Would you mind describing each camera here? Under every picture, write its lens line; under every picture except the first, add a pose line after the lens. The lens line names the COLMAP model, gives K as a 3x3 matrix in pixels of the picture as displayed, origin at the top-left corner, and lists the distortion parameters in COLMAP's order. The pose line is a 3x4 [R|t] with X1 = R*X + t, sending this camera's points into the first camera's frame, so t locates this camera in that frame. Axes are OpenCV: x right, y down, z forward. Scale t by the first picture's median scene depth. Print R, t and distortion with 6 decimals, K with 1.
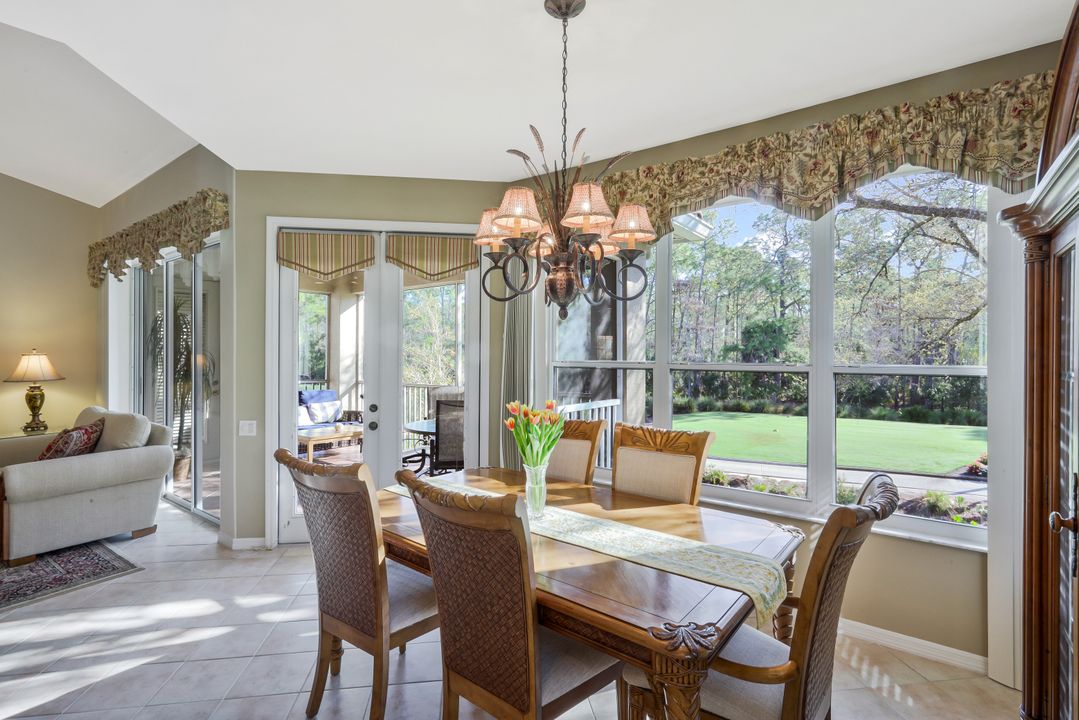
lens RADIAL K [[516.6, 0, 540.5], [0, 516.6, 349.7], [0, 0, 1]] dist [0.002416, 0.000318]
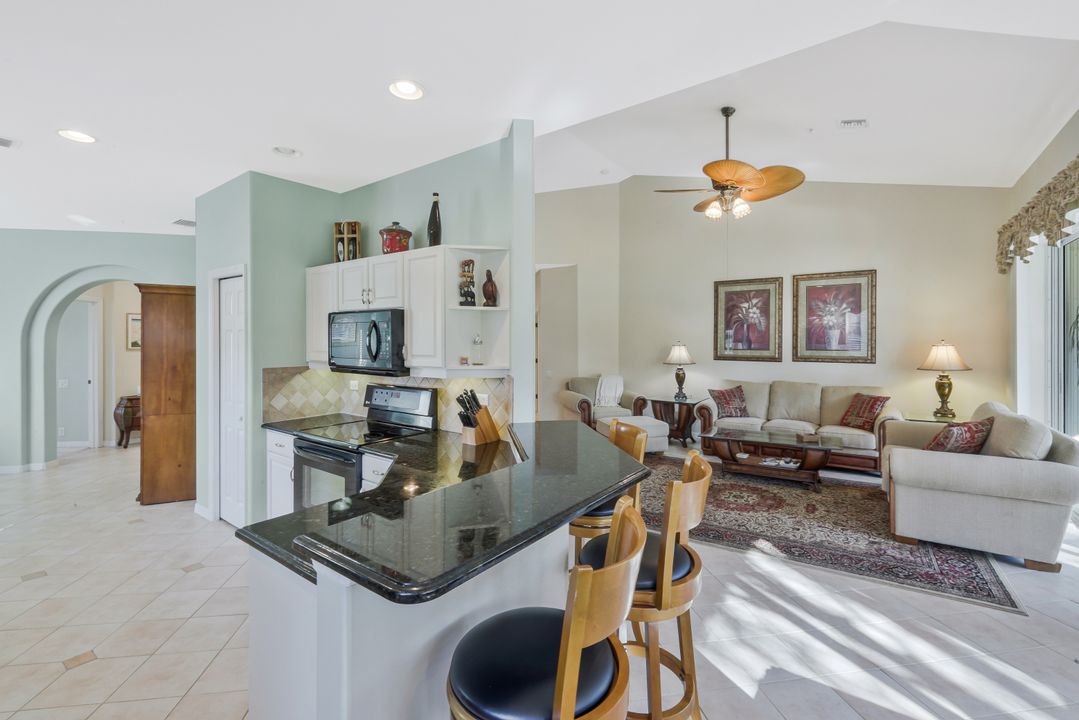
lens RADIAL K [[461.8, 0, 536.4], [0, 461.8, 345.1], [0, 0, 1]] dist [-0.000177, 0.000126]
pose [[0.015776, 0.005385, -0.999861, -0.044283], [0.010727, 0.999927, 0.005554, -0.006341], [0.999818, -0.010813, 0.015717, 0.164052]]
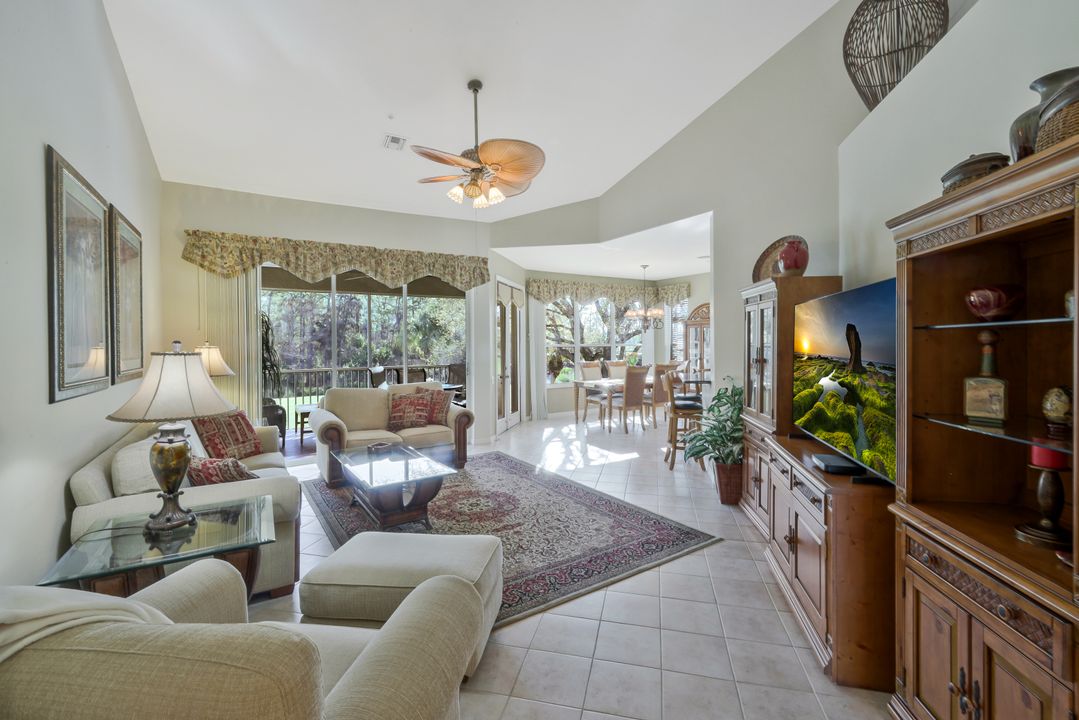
lens RADIAL K [[461.8, 0, 536.4], [0, 461.8, 345.1], [0, 0, 1]] dist [-0.000177, 0.000126]
pose [[0.358962, -0.009426, 0.933305, -1.727337], [-0.000670, 0.999946, 0.010356, -0.005197], [-0.933352, -0.004343, 0.358936, 0.157471]]
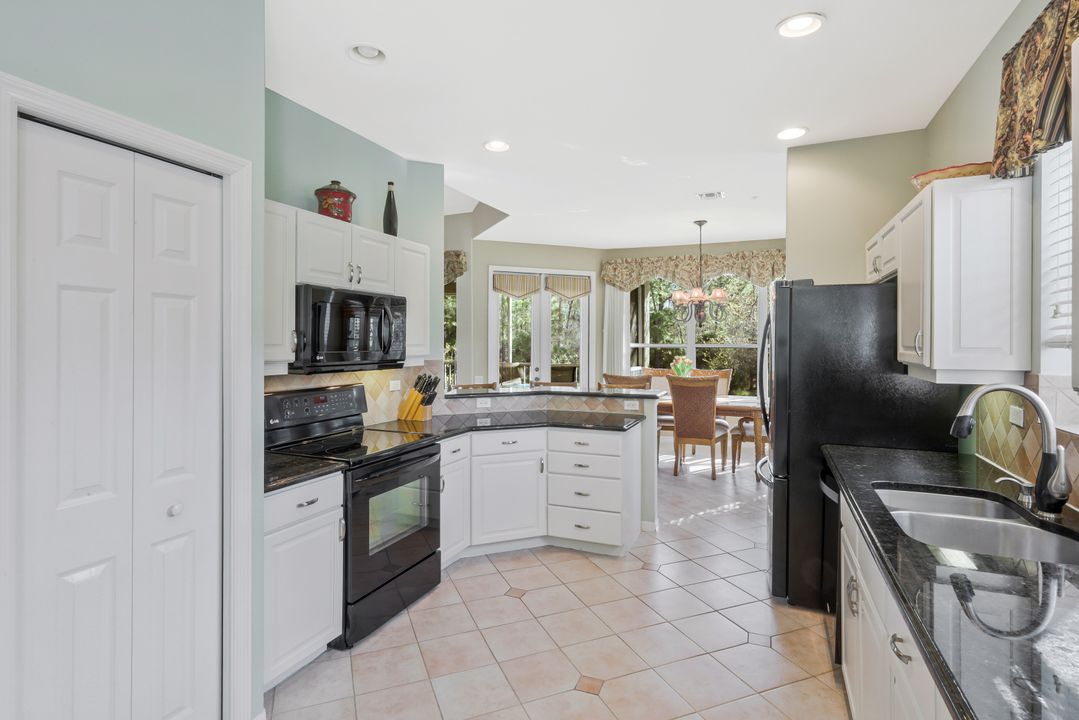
lens RADIAL K [[539.6, 0, 536.3], [0, 539.6, 339.6], [0, 0, 1]] dist [0.001348, 0.000008]
pose [[0.969422, -0.000512, 0.245399, -0.658498], [-0.000655, 0.999989, 0.004674, -0.001156], [-0.245398, -0.004692, 0.969411, -0.714270]]
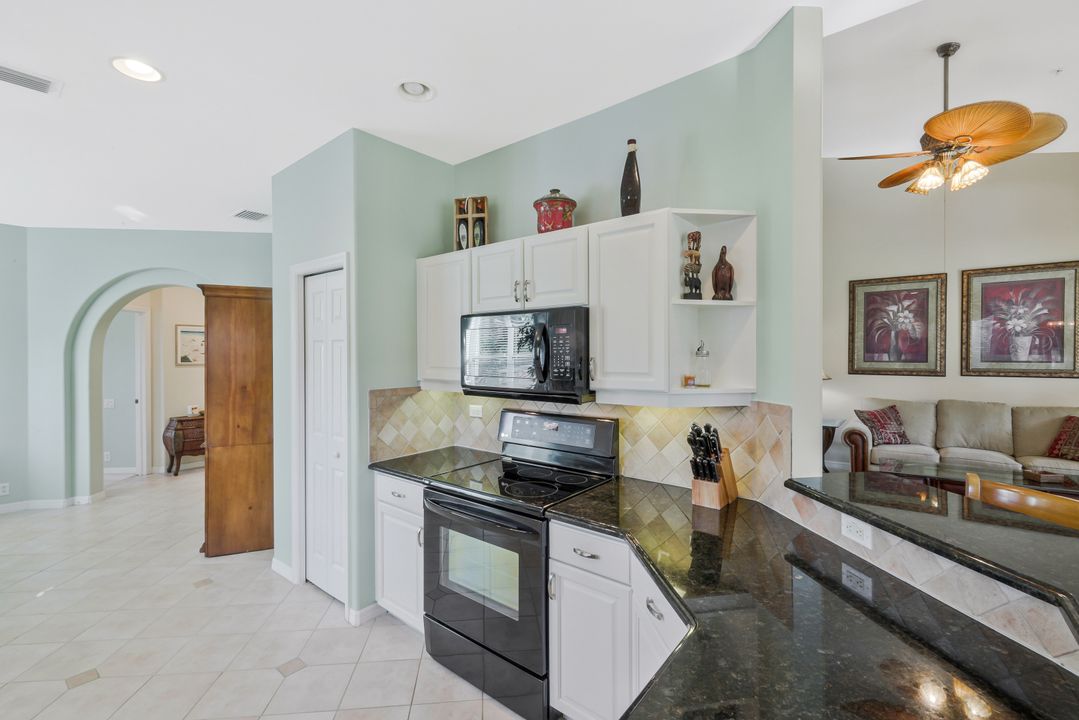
lens RADIAL K [[464.5, 0, 537.2], [0, 464.5, 357.4], [0, 0, 1]] dist [0.002087, 0.000022]
pose [[-0.030292, 0.004481, -0.999531, -0.230862], [0.016701, 0.999853, 0.003976, -0.008274], [0.999402, -0.016573, -0.030362, -0.038495]]
